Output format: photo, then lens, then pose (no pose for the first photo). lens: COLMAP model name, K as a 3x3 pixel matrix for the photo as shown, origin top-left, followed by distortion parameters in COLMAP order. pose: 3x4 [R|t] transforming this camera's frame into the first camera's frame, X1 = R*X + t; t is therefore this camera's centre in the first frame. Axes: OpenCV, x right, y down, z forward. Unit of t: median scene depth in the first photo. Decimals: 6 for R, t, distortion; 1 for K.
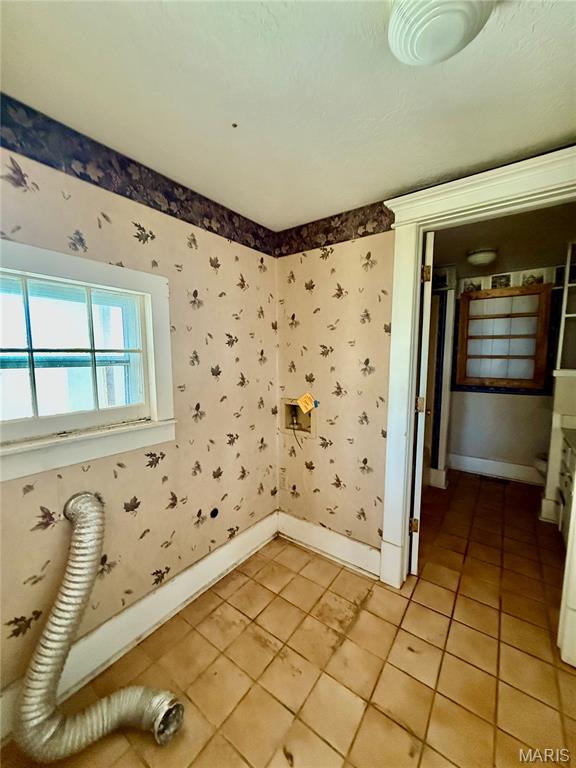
lens RADIAL K [[303.5, 0, 289.2], [0, 303.5, 381.5], [0, 0, 1]] dist [-0.000216, 0.000089]
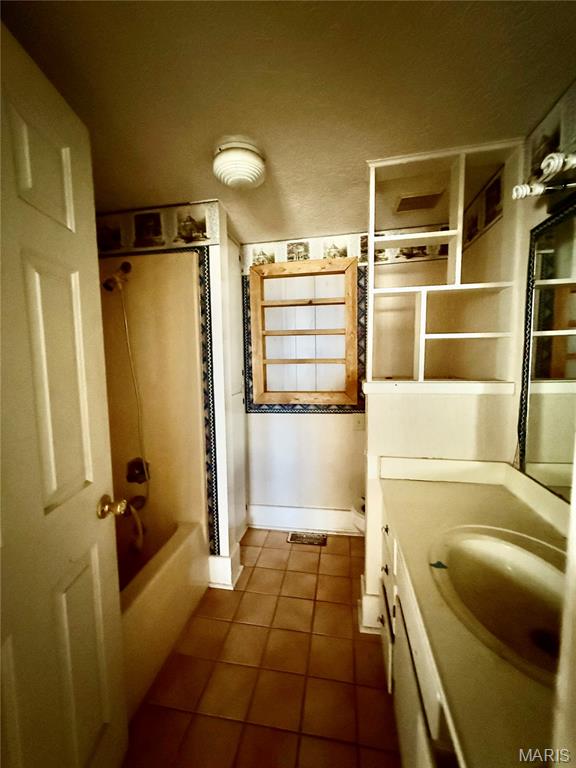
lens RADIAL K [[303.5, 0, 287.7], [0, 303.5, 384.8], [0, 0, 1]] dist [-0.000216, 0.000089]
pose [[0.900181, -0.056032, 0.431896, 0.370778], [0.061101, 0.998129, 0.002141, -0.032488], [-0.431208, 0.024463, 0.901921, 0.407754]]
